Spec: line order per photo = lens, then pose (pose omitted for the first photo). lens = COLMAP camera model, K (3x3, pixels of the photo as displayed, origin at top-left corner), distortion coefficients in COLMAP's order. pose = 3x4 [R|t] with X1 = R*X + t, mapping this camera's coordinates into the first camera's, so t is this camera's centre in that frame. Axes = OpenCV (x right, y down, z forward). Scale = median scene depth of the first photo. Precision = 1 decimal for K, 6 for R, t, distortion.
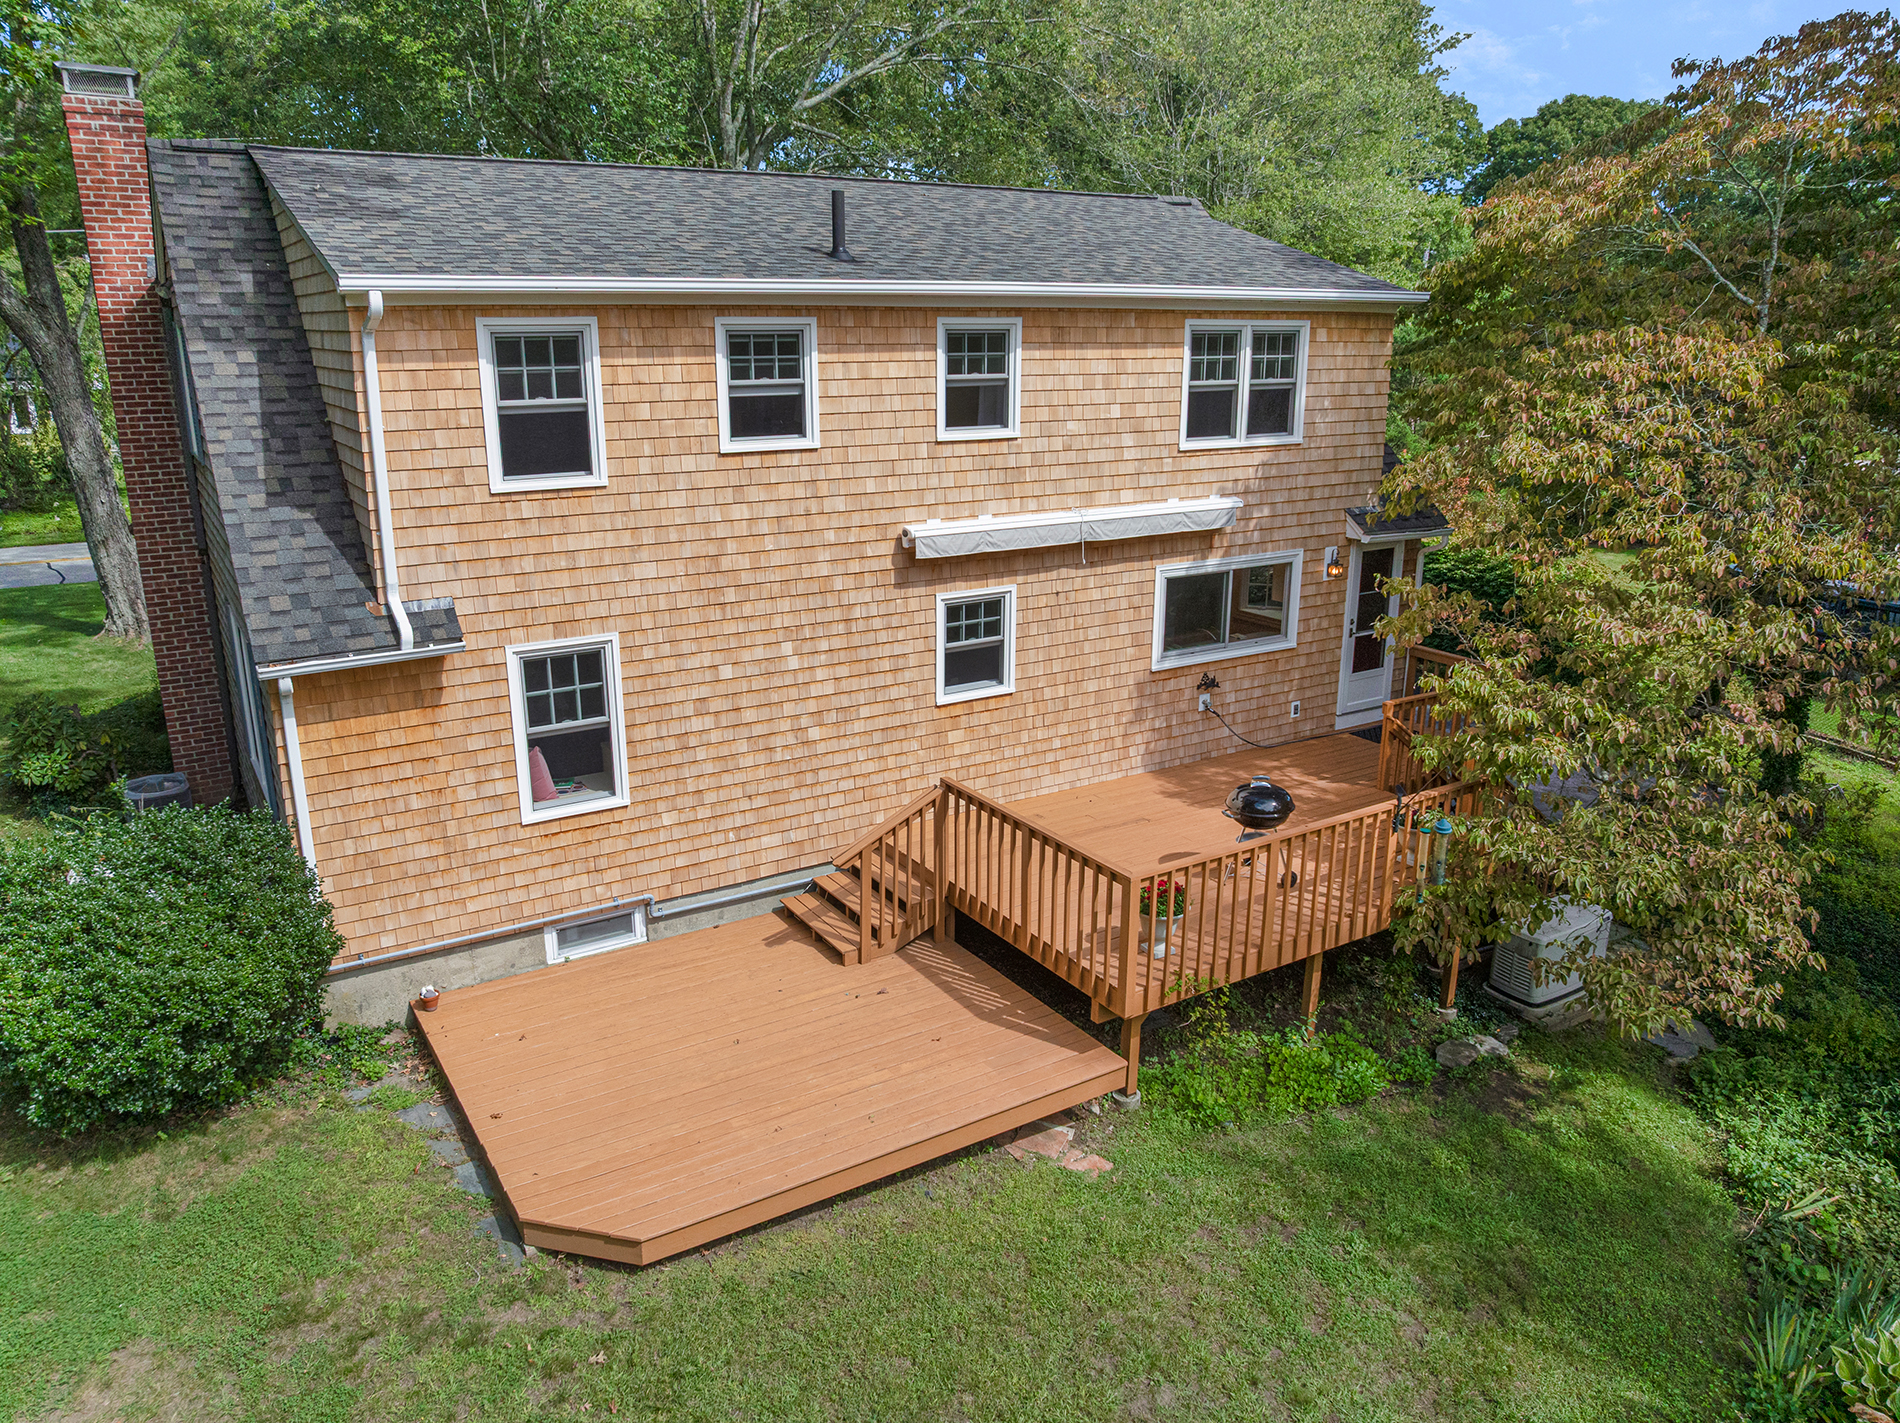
lens RADIAL K [[1347.3, 0, 946.5], [0, 1347.3, 717.3], [0, 0, 1]] dist [-0.072011, 0.042280]
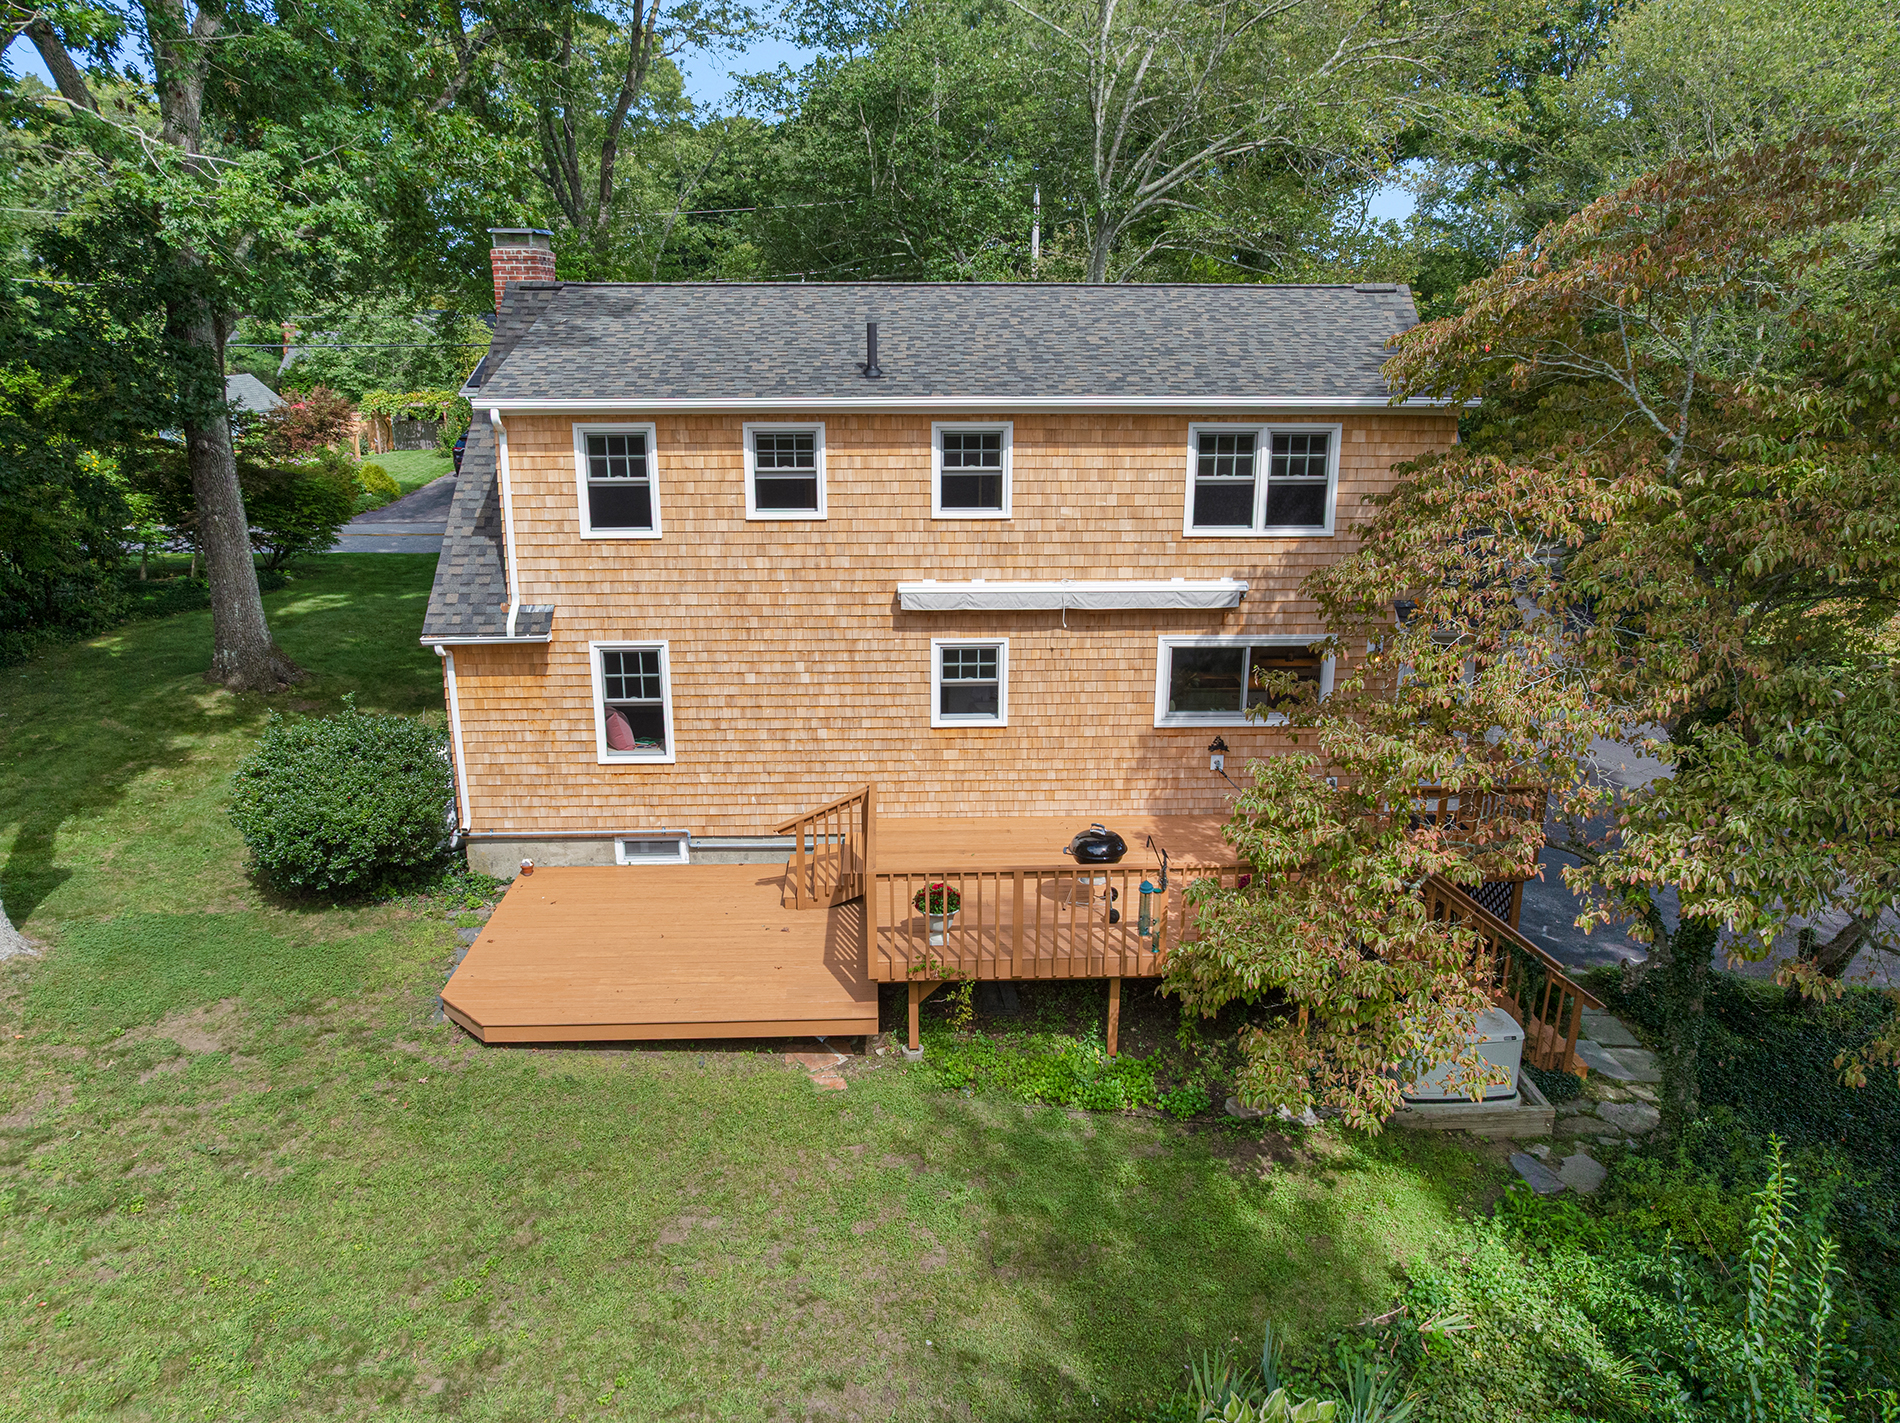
lens RADIAL K [[1347.3, 0, 946.5], [0, 1347.3, 717.3], [0, 0, 1]] dist [-0.072011, 0.042280]
pose [[0.868033, 0.141248, -0.475991, 0.638955], [-0.141078, 0.989333, 0.036306, -0.069617], [0.476042, 0.035637, 0.878700, -0.096651]]
